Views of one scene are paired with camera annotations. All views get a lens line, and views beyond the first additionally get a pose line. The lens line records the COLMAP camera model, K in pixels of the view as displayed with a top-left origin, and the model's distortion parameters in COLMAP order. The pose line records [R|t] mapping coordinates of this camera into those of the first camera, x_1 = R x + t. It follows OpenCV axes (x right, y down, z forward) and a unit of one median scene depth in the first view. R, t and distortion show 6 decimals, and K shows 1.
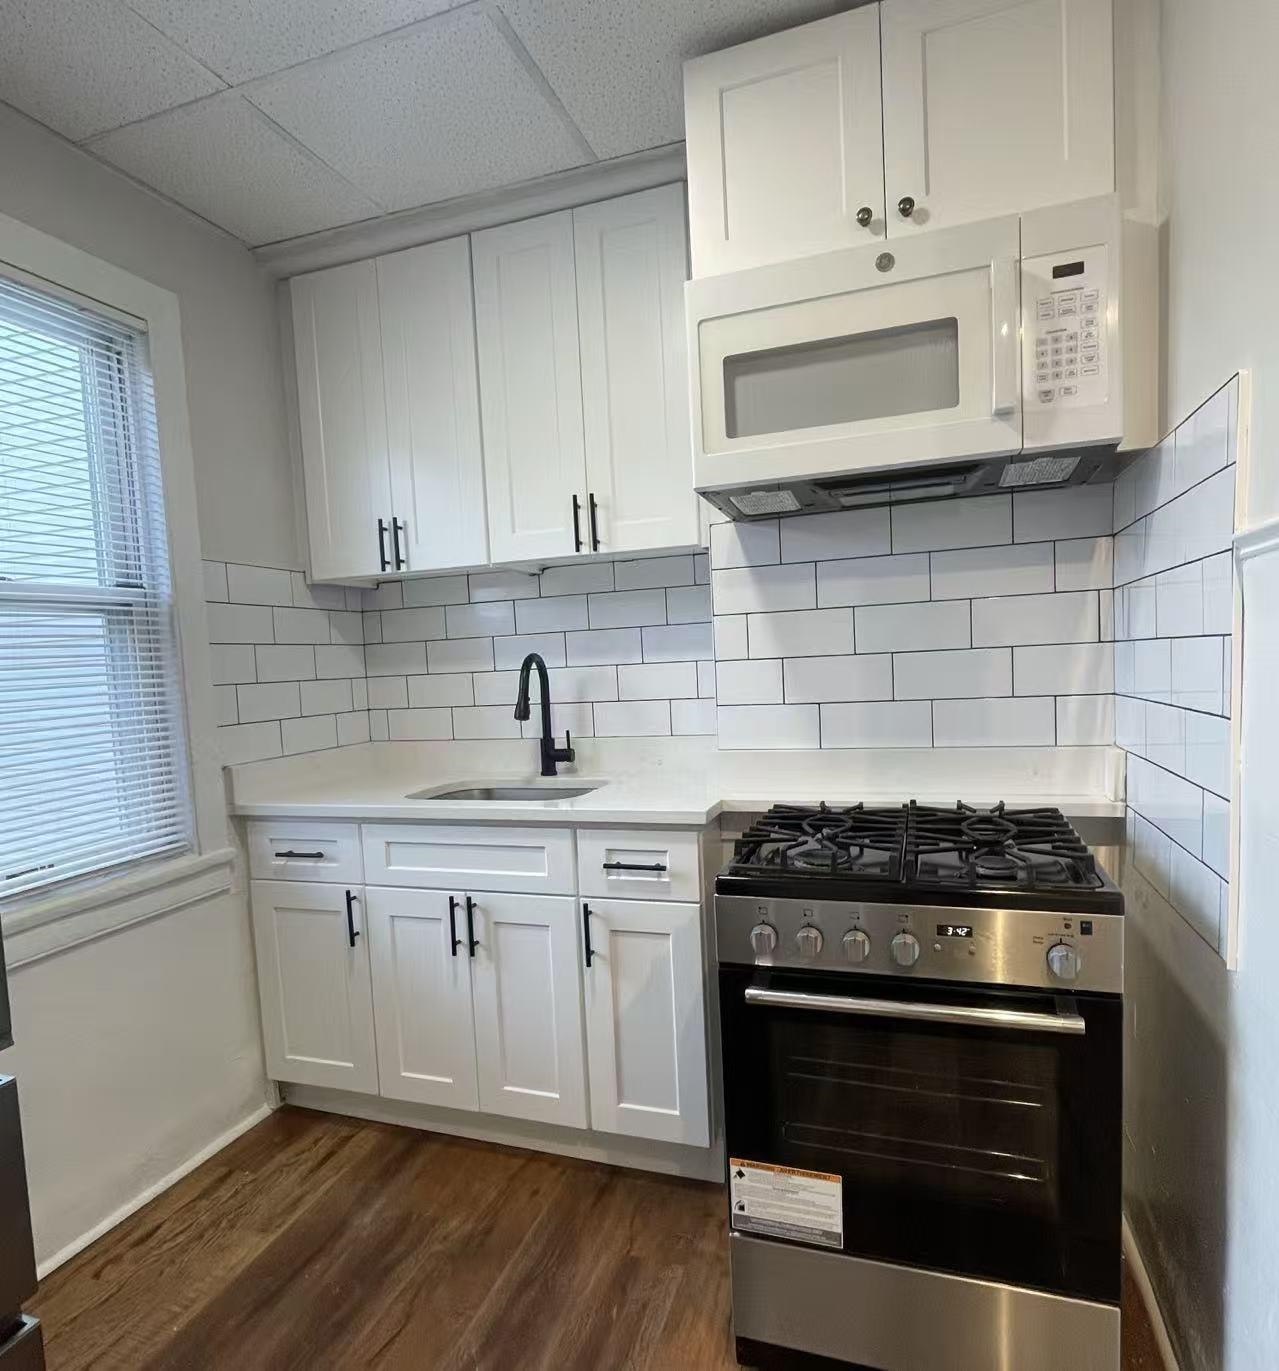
lens RADIAL K [[823.7, 0, 630.4], [0, 823.7, 728.4], [0, 0, 1]] dist [-0.008212, -0.003268]
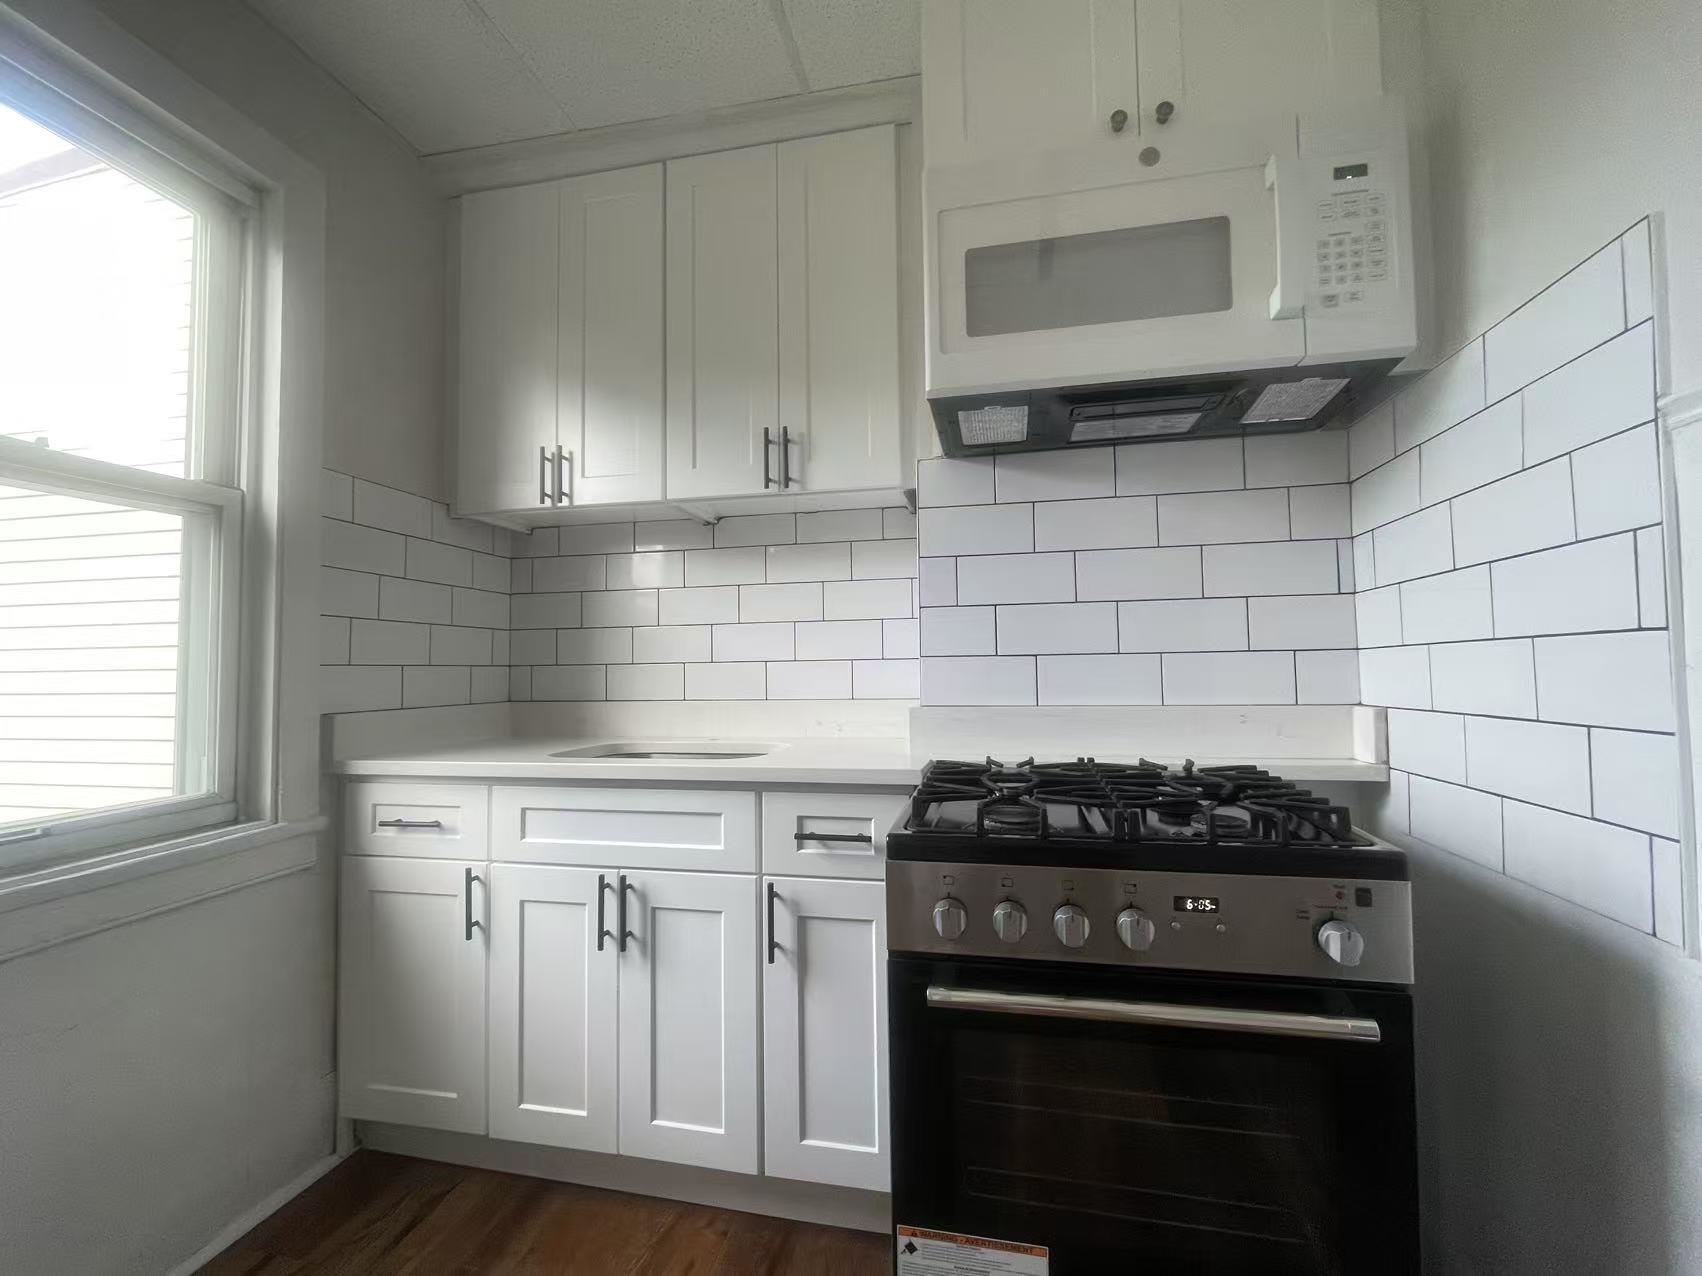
lens RADIAL K [[717.5, 0, 851.0], [0, 717.5, 638.0], [0, 0, 1]] dist [0.010756, -0.012858]
pose [[0.990819, 0.040335, 0.129037, -0.073257], [-0.024336, 0.992078, -0.123247, 0.051951], [-0.132986, 0.118976, 0.983951, 0.234830]]
